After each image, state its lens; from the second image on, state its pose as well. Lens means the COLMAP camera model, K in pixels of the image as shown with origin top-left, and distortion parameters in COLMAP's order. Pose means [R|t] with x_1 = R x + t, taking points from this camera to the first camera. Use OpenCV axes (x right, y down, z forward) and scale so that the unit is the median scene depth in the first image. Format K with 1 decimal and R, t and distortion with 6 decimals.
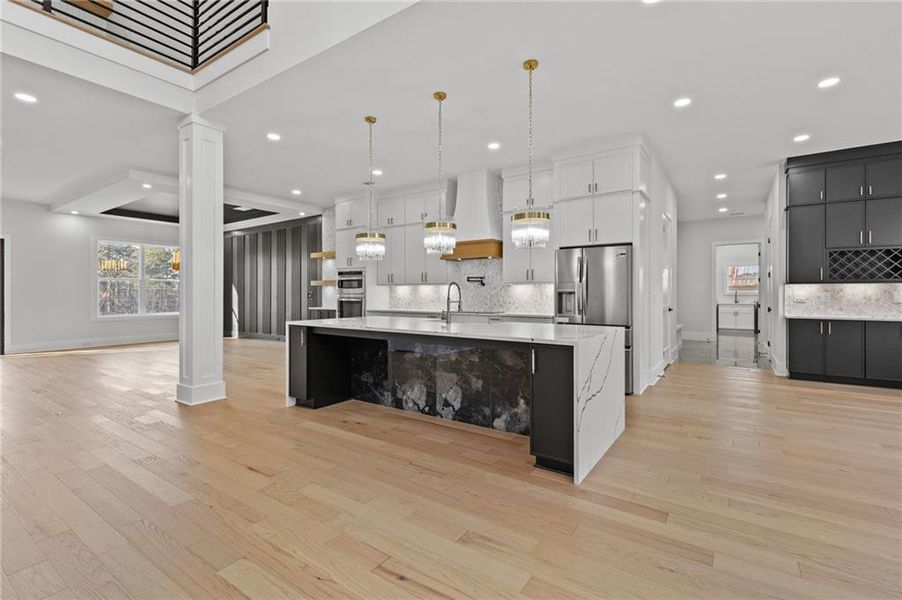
lens RADIAL K [[407.8, 0, 453.8], [0, 407.8, 291.6], [0, 0, 1]] dist [0.005868, 0.000363]
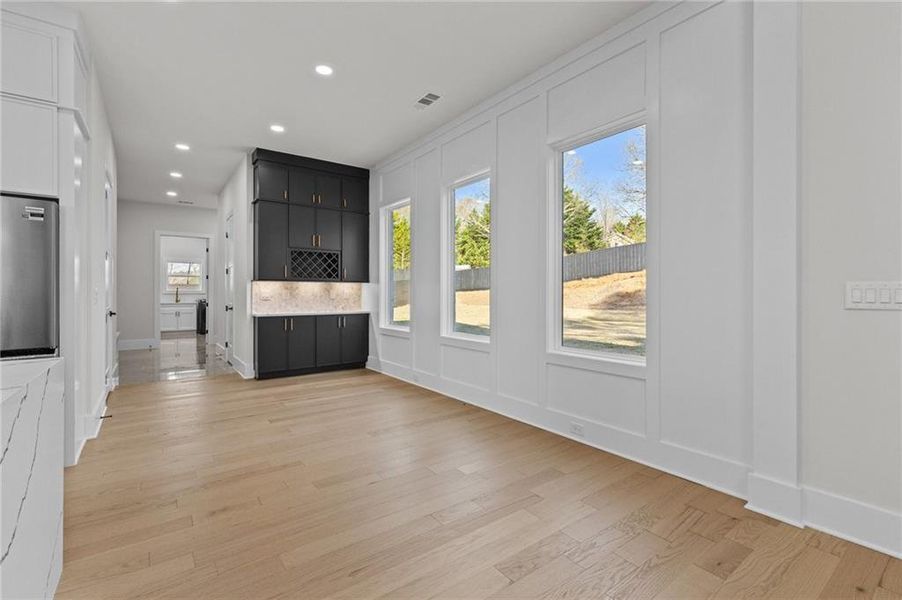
lens RADIAL K [[405.9, 0, 453.5], [0, 405.9, 294.9], [0, 0, 1]] dist [0.008471, -0.000051]
pose [[0.329071, -0.005079, 0.944292, 0.078688], [-0.004454, 0.999966, 0.006930, 0.006013], [-0.944295, -0.006487, 0.329037, 0.281708]]
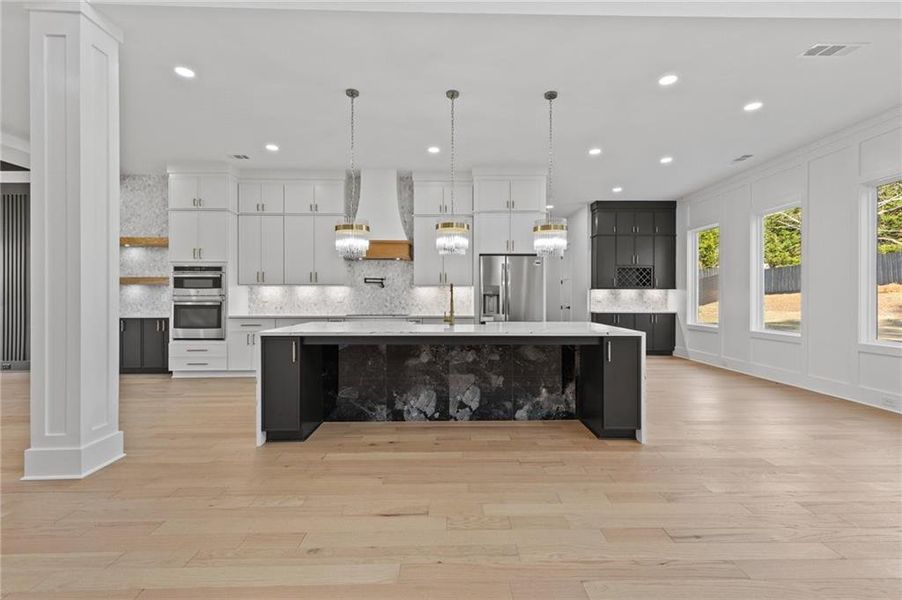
lens RADIAL K [[405.9, 0, 453.5], [0, 405.9, 294.9], [0, 0, 1]] dist [0.008471, -0.000051]
pose [[0.812555, 0.002058, 0.582881, -0.454926], [-0.003288, 0.999994, 0.001053, 0.002058], [-0.582875, -0.002772, 0.812557, 0.150960]]
